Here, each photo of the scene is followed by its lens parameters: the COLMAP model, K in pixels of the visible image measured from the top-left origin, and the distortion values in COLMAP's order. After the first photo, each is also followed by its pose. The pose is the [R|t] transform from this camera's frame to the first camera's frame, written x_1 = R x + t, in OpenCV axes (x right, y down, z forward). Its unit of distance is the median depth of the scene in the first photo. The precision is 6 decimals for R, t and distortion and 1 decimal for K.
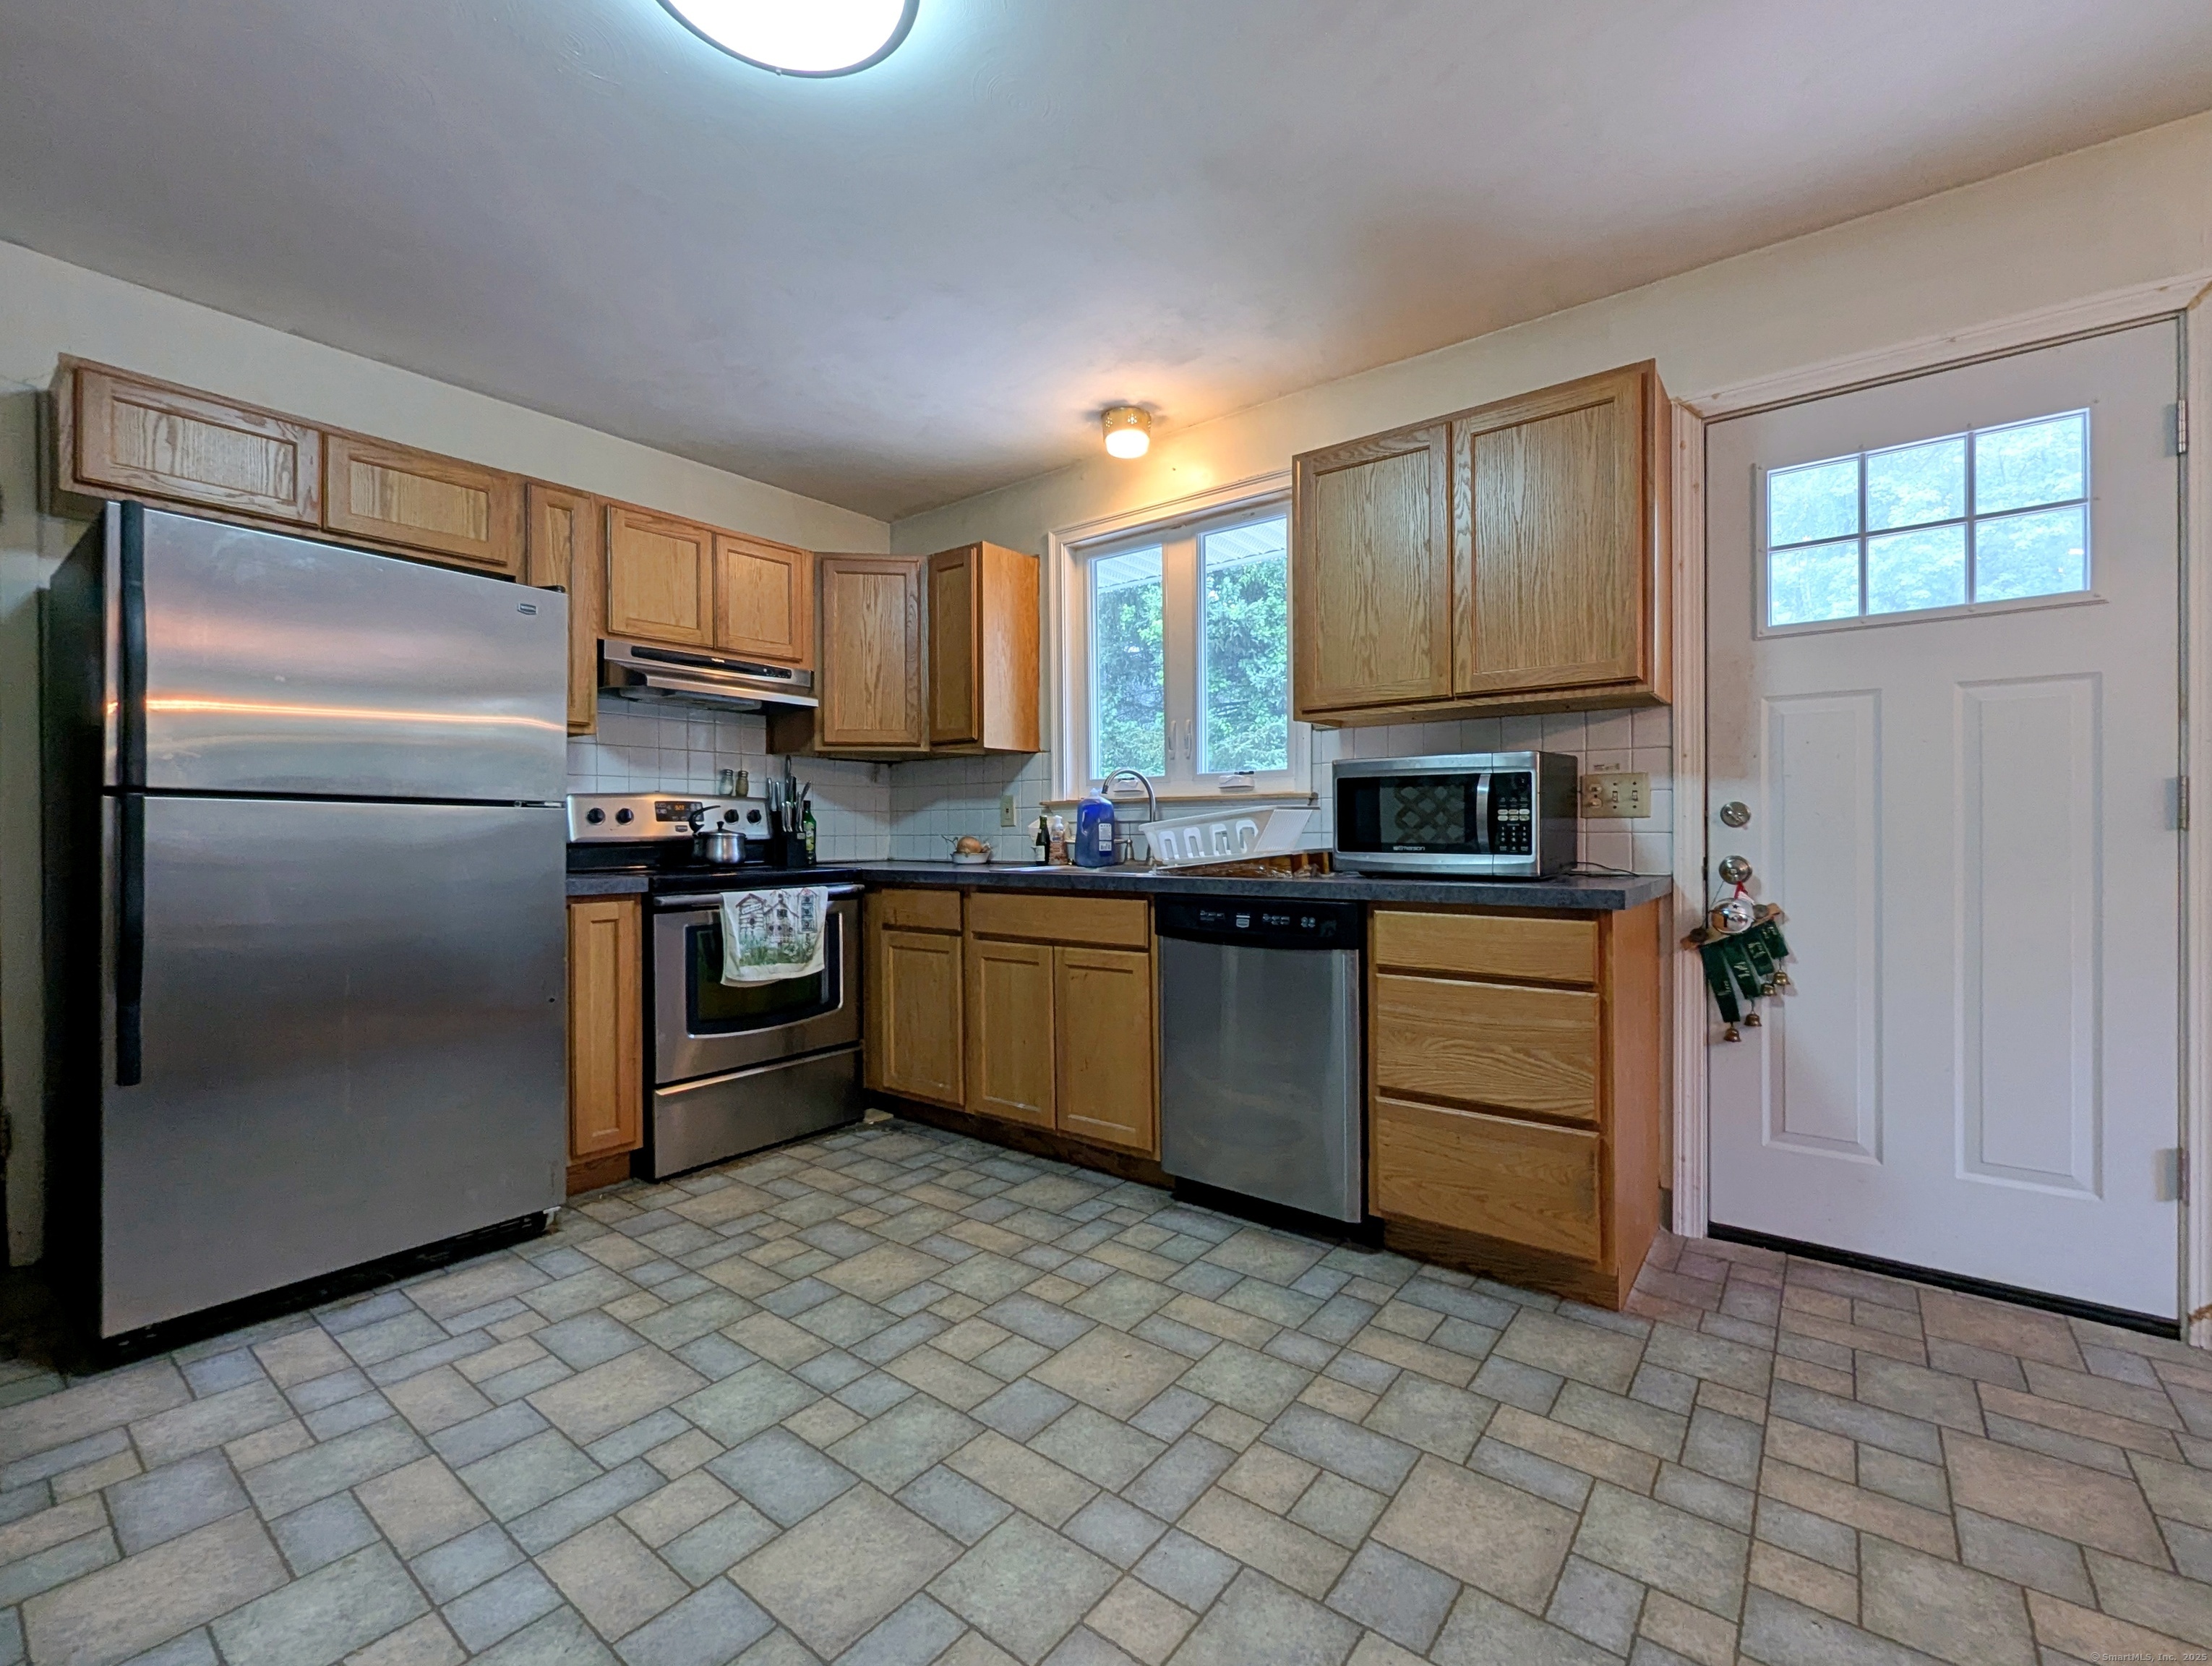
lens RADIAL K [[948.3, 0, 1110.2], [0, 948.3, 830.4], [0, 0, 1]] dist [-0.003514, -0.000628]
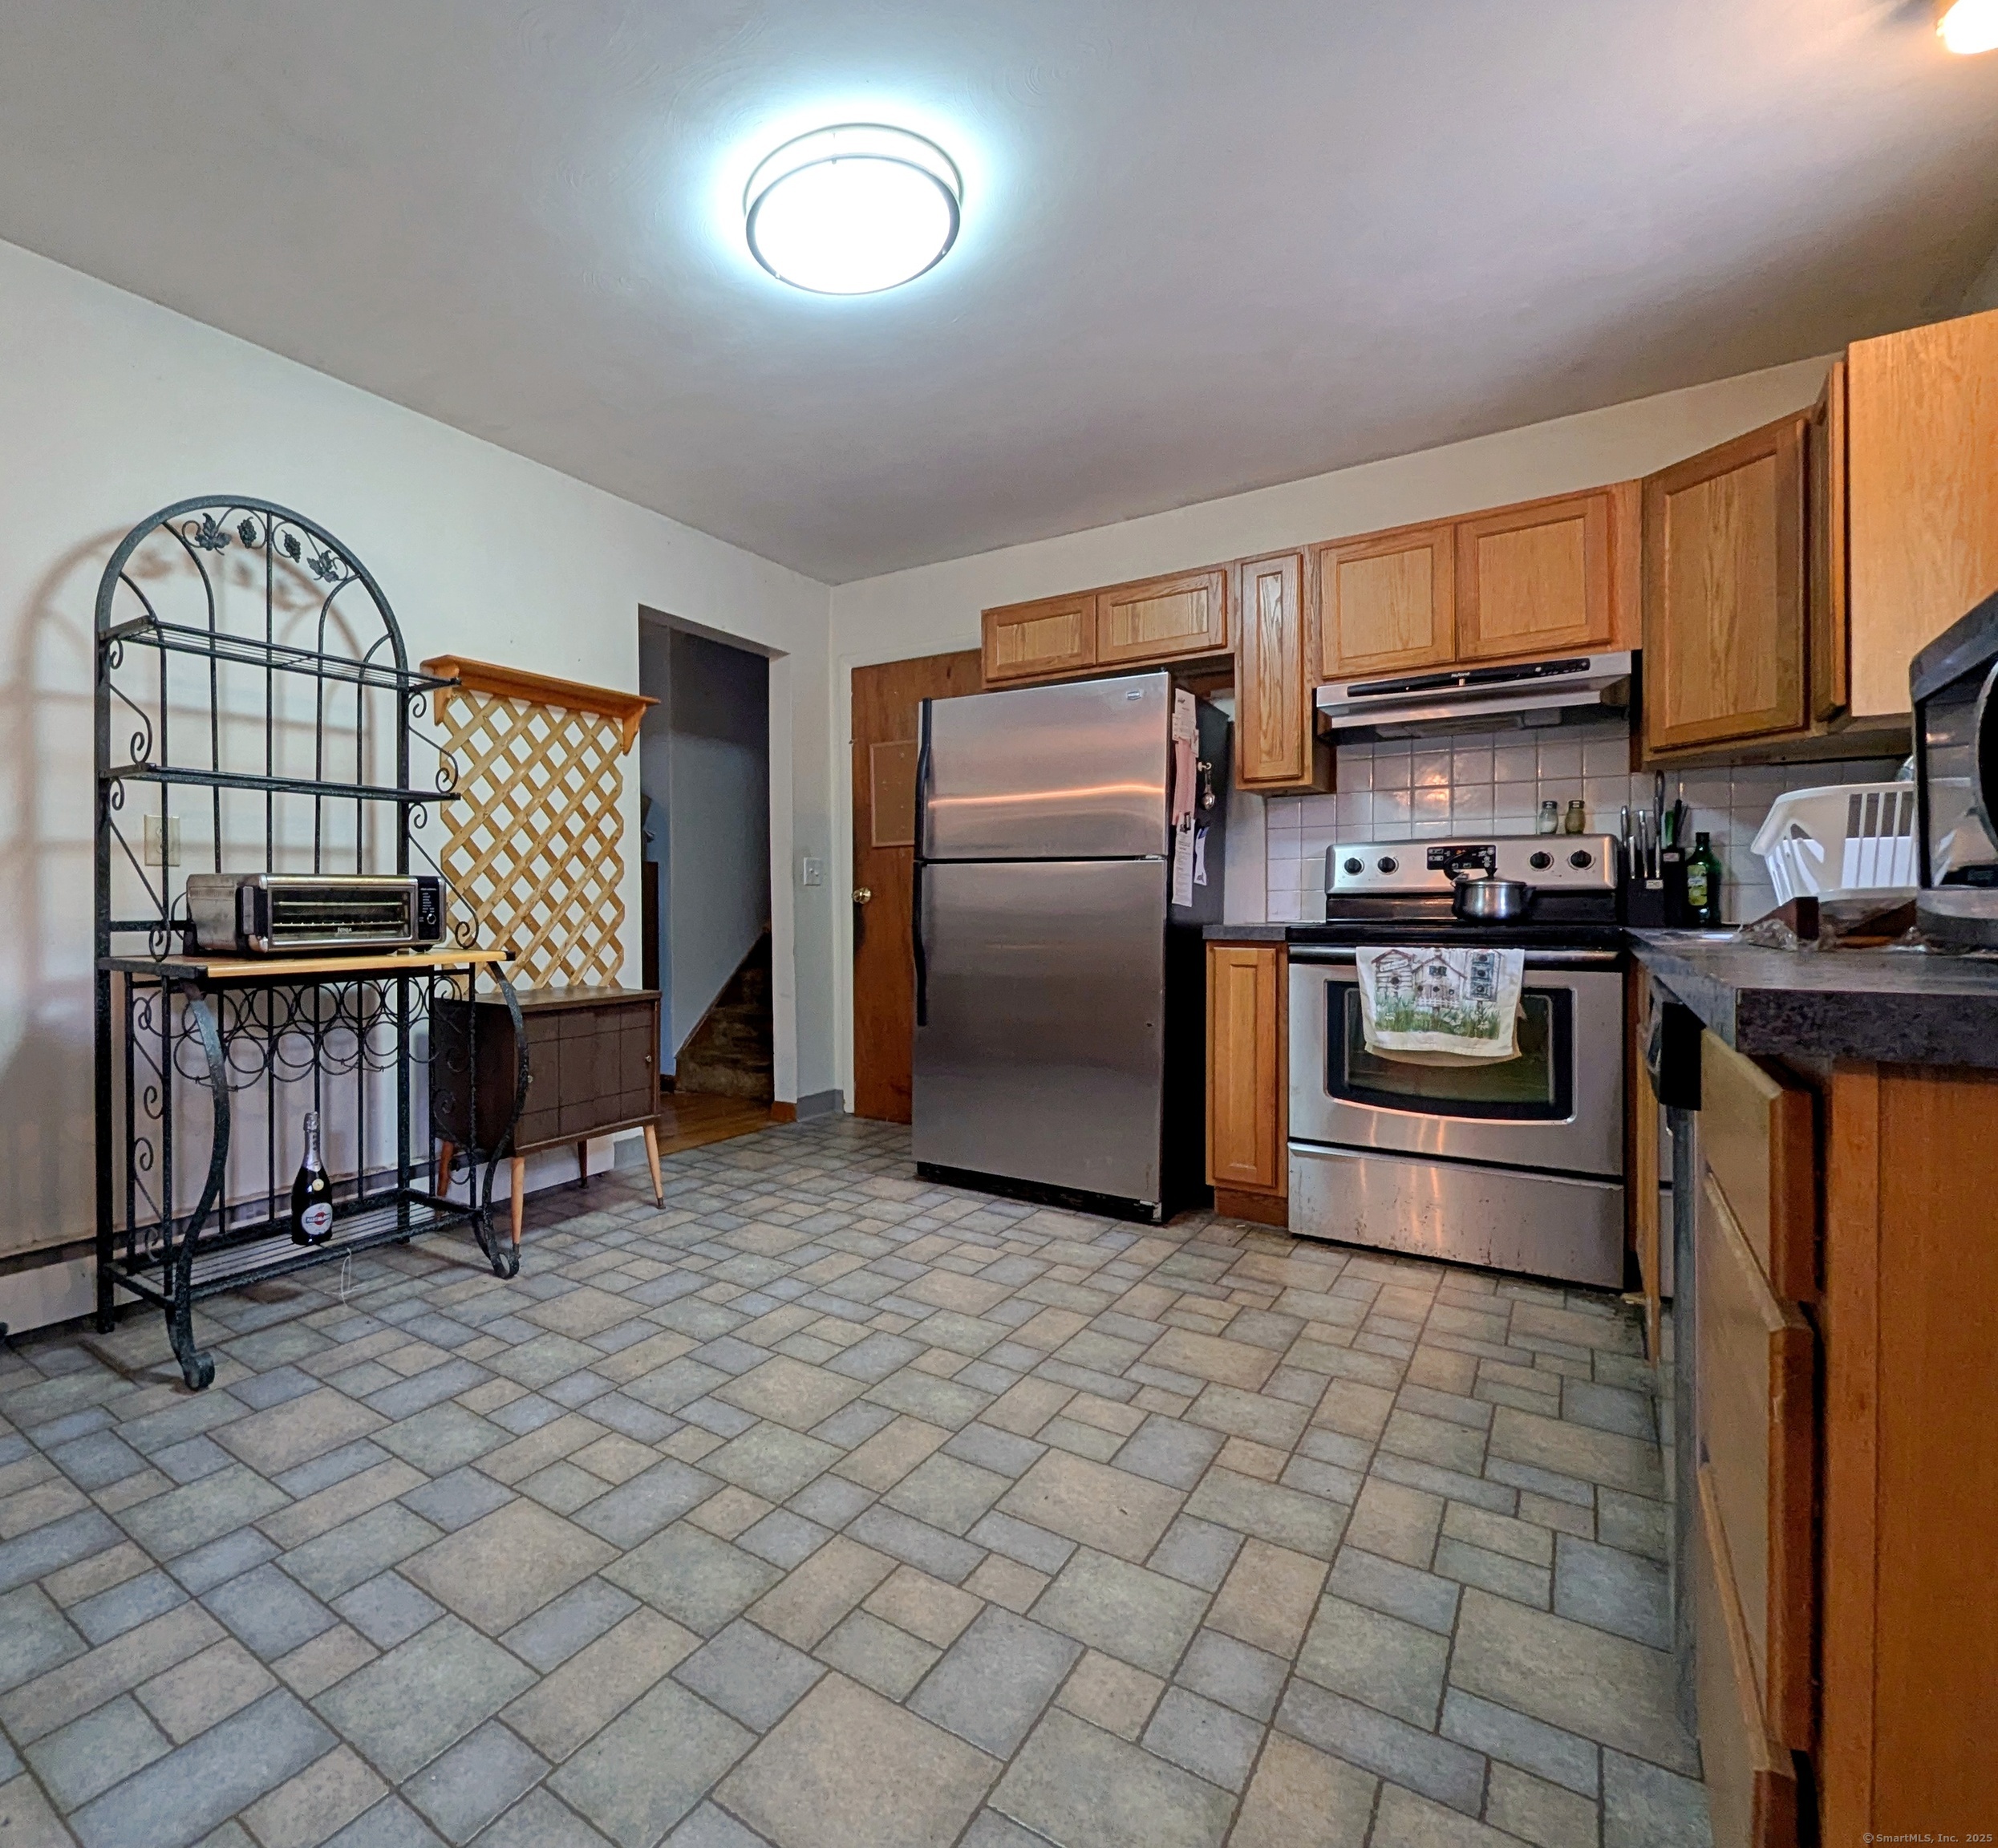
lens RADIAL K [[1033.2, 0, 768.2], [0, 1033.2, 909.8], [0, 0, 1]] dist [-0.003278, 0.000199]
pose [[-0.010156, 0.007323, -0.999922, 0.695566], [0.002929, 0.999969, 0.007293, 0.026895], [0.999944, -0.002855, -0.010177, 0.547939]]
